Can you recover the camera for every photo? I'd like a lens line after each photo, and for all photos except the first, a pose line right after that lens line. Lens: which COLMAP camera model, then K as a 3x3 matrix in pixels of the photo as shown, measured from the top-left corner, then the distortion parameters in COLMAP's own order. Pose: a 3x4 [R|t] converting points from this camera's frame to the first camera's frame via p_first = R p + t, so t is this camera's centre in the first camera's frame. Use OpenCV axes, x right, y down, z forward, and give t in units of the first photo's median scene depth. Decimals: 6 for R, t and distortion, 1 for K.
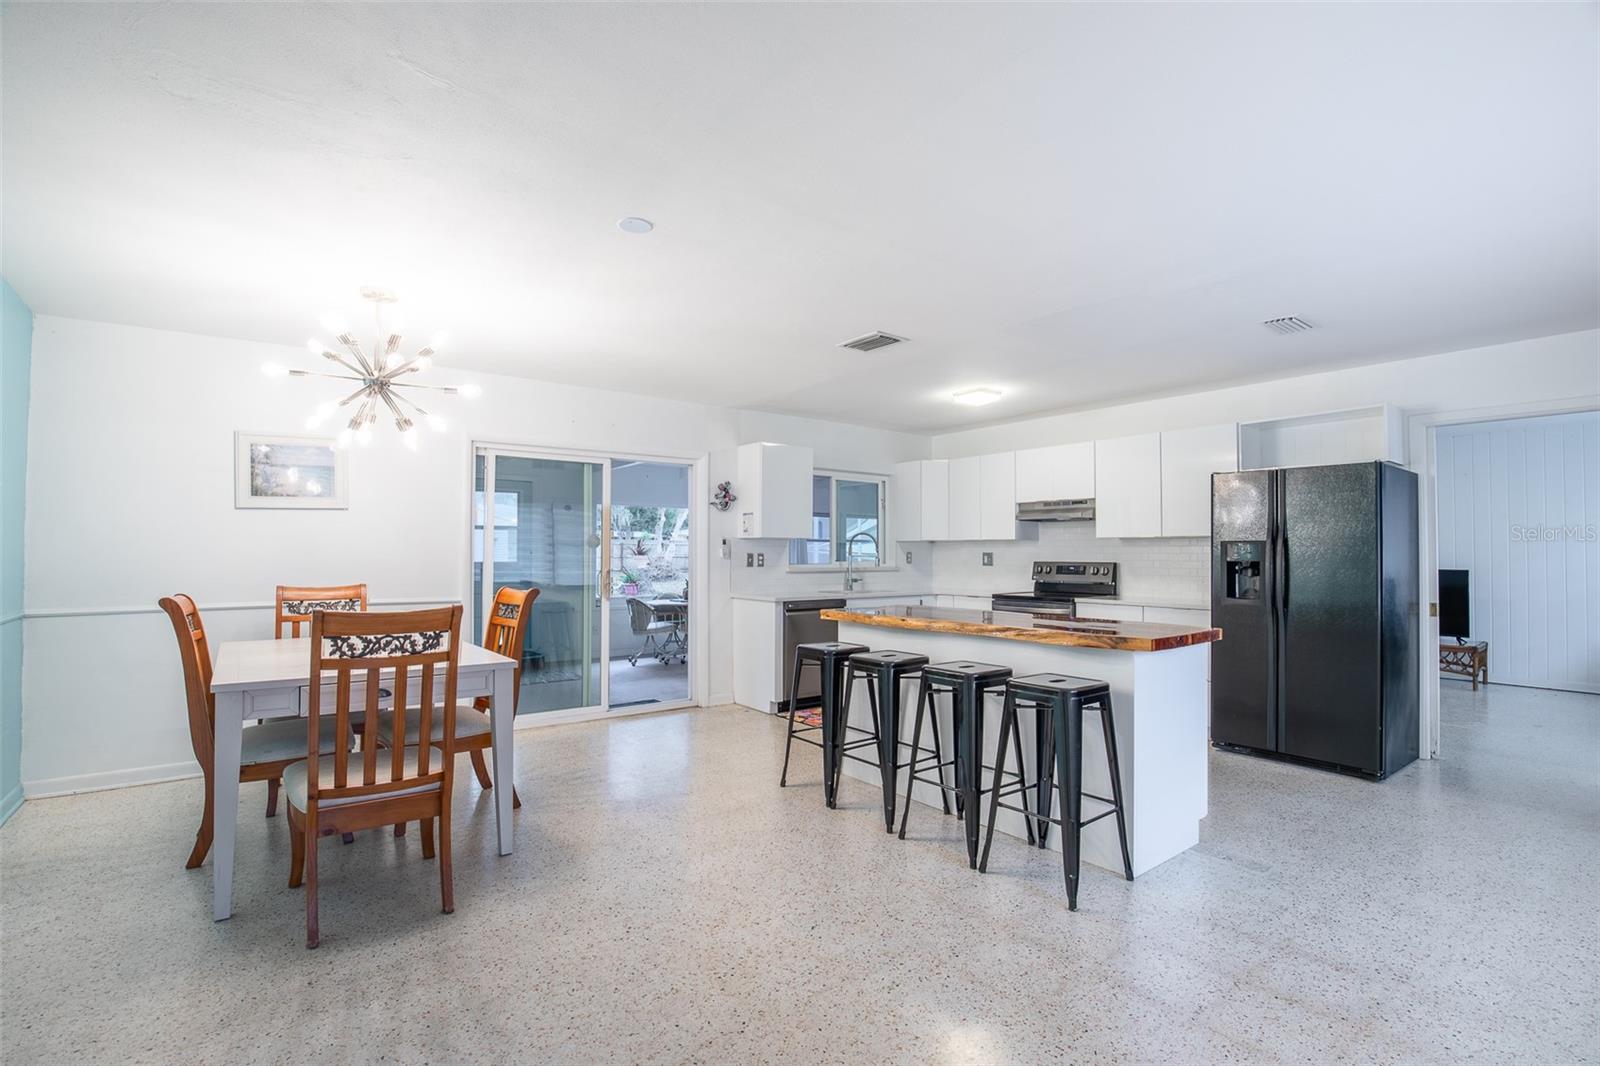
lens RADIAL K [[726.7, 0, 799.5], [0, 726.7, 536.6], [0, 0, 1]] dist [-0.035583, 0.009194]
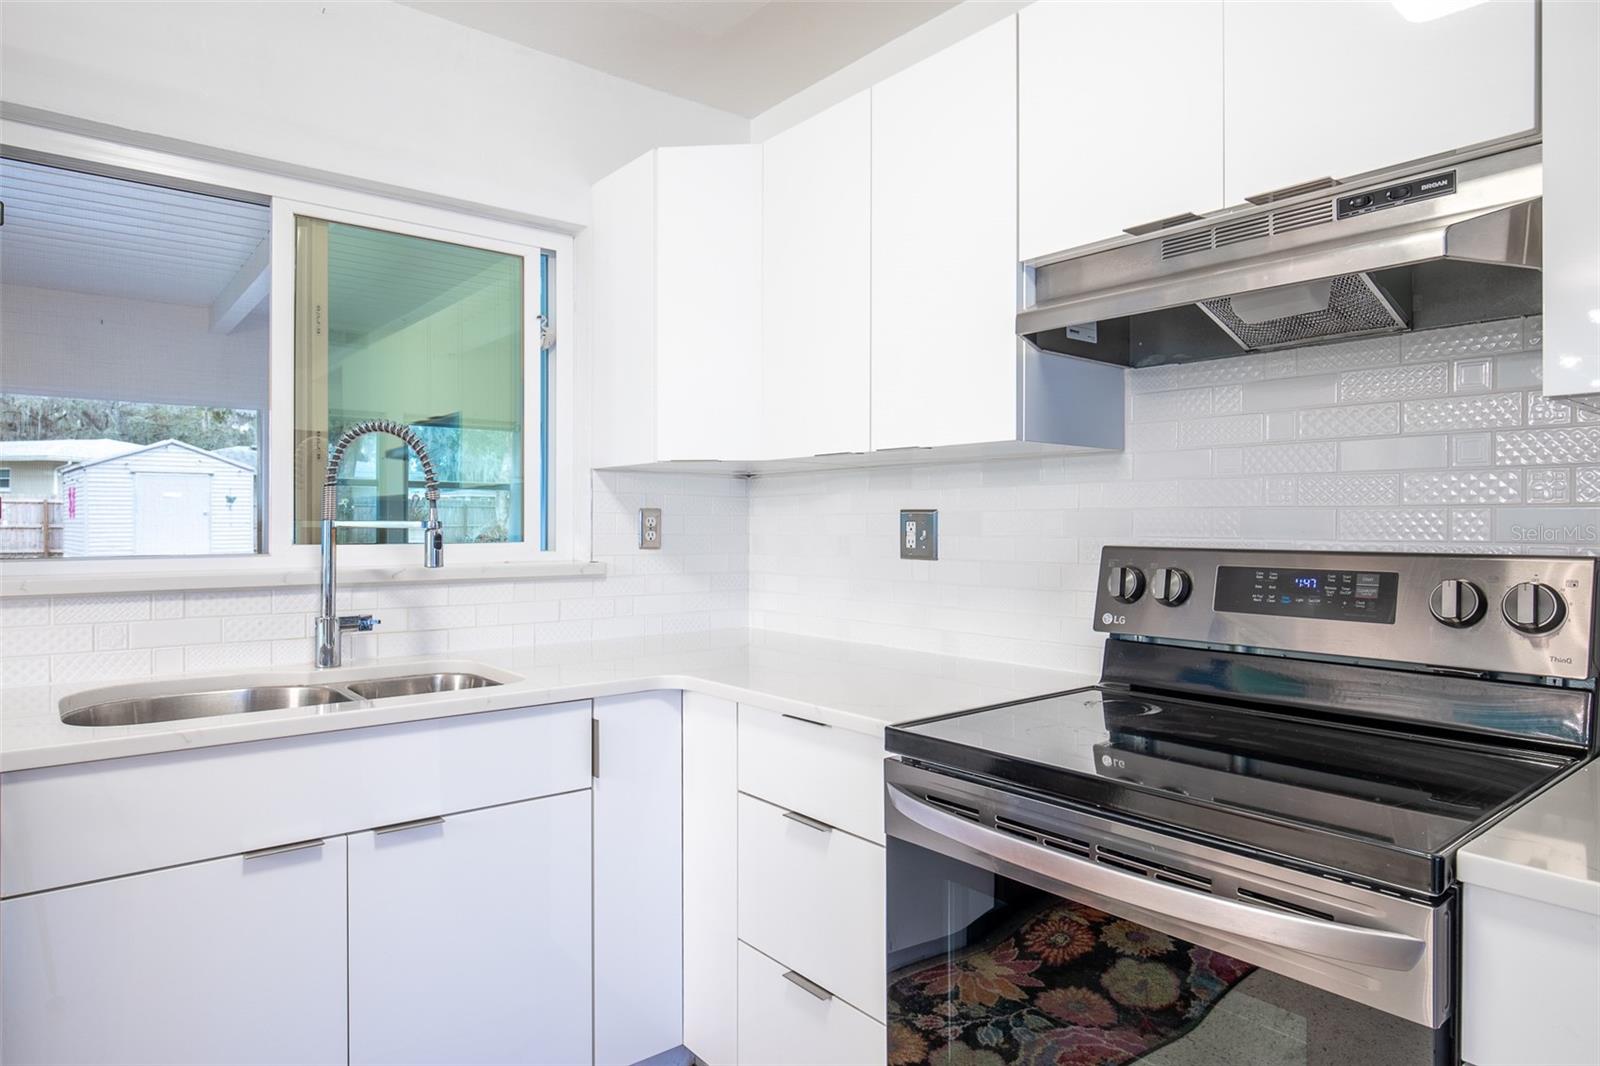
lens RADIAL K [[958.0, 0, 793.3], [0, 958.0, 514.2], [0, 0, 1]] dist [-0.001783, 0.001772]
pose [[0.999712, -0.002597, 0.023837, 0.256888], [0.002218, 0.999871, 0.015895, 0.023267], [-0.023876, -0.015838, 0.999589, 0.820632]]
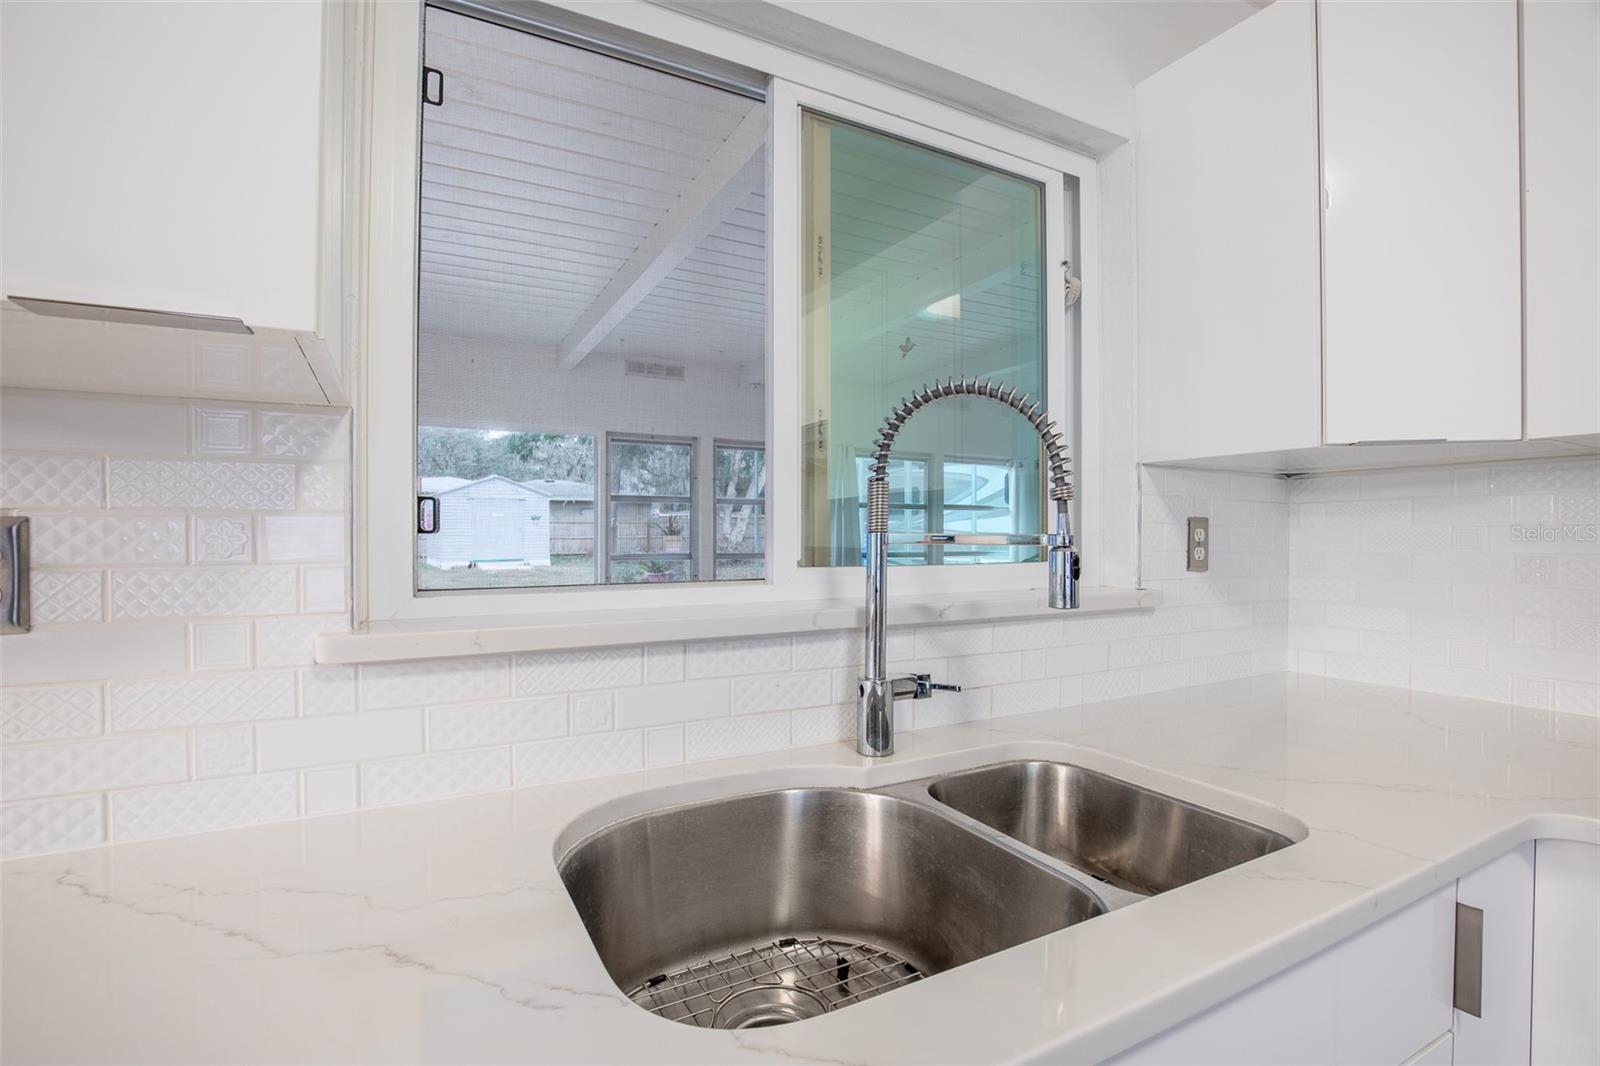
lens RADIAL K [[774.5, 0, 855.2], [0, 774.5, 532.3], [0, 0, 1]] dist [-0.004419, -0.000322]
pose [[0.992801, -0.004449, -0.119693, 0.103401], [0.006781, 0.999795, 0.019086, 0.026958], [0.119584, -0.019760, 0.992627, 0.997557]]
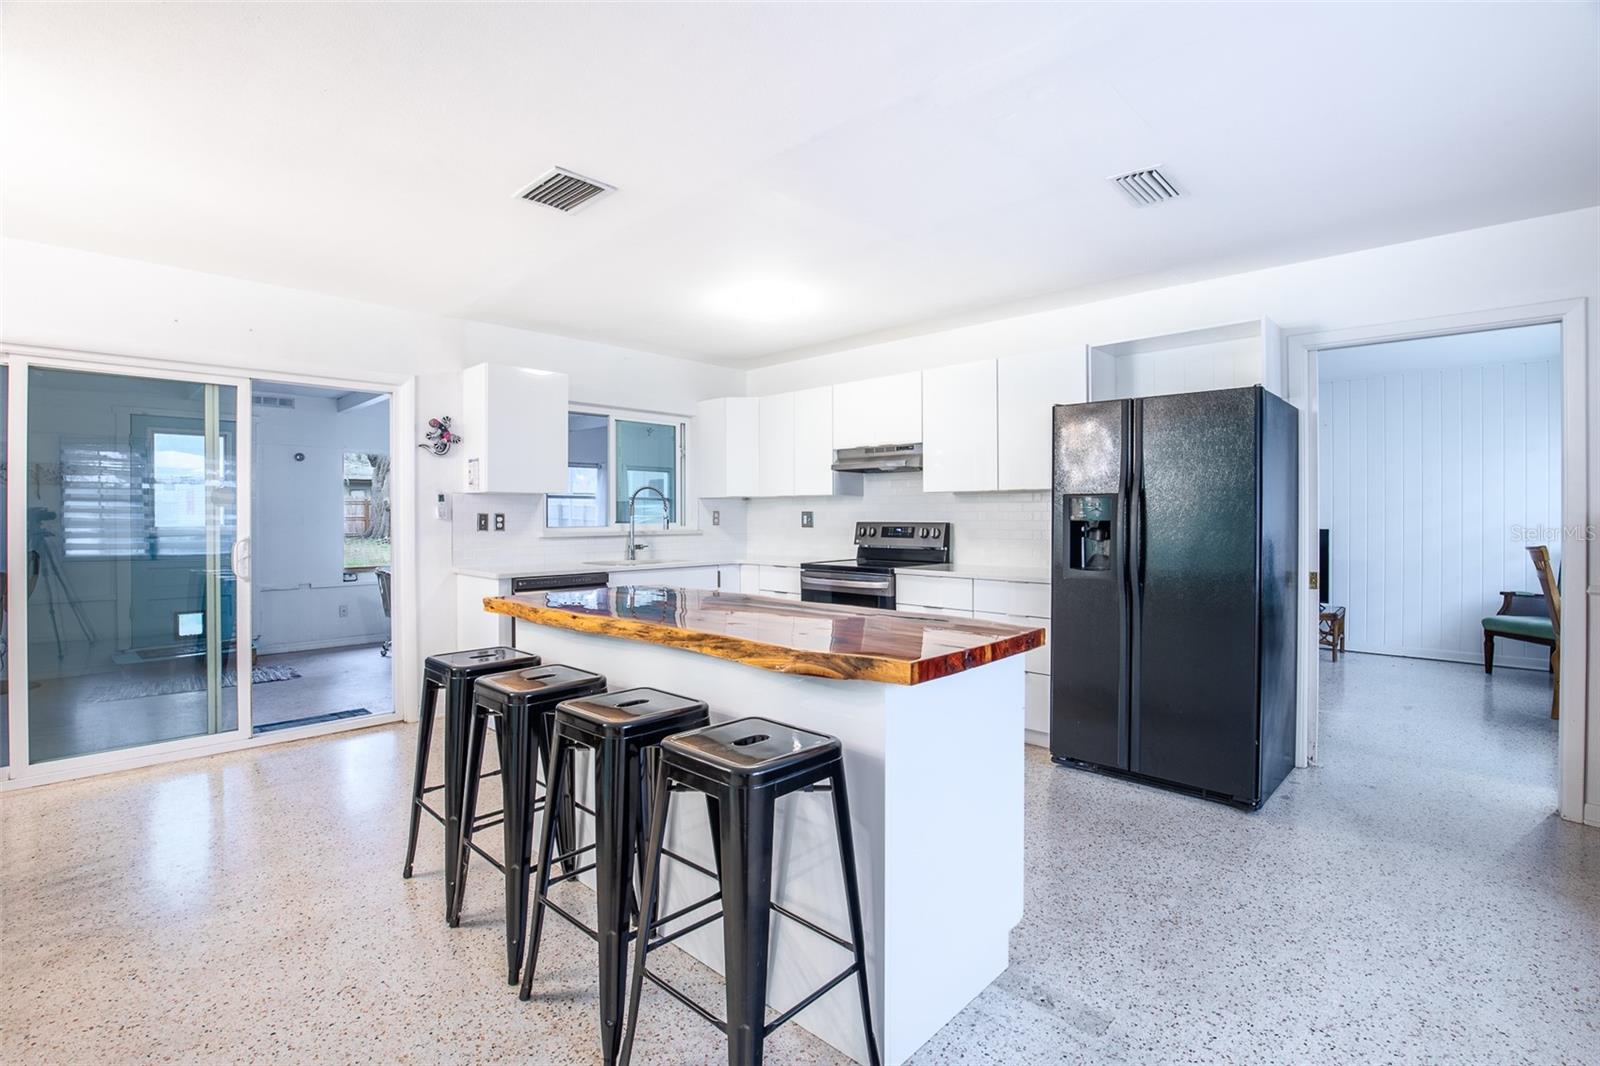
lens RADIAL K [[733.5, 0, 804.4], [0, 733.5, 514.9], [0, 0, 1]] dist [-0.023337, 0.000282]
pose [[0.987334, -0.004501, 0.158593, 0.154345], [0.000677, 0.999708, 0.024156, 0.007413], [-0.158656, -0.023743, 0.987048, 0.223381]]
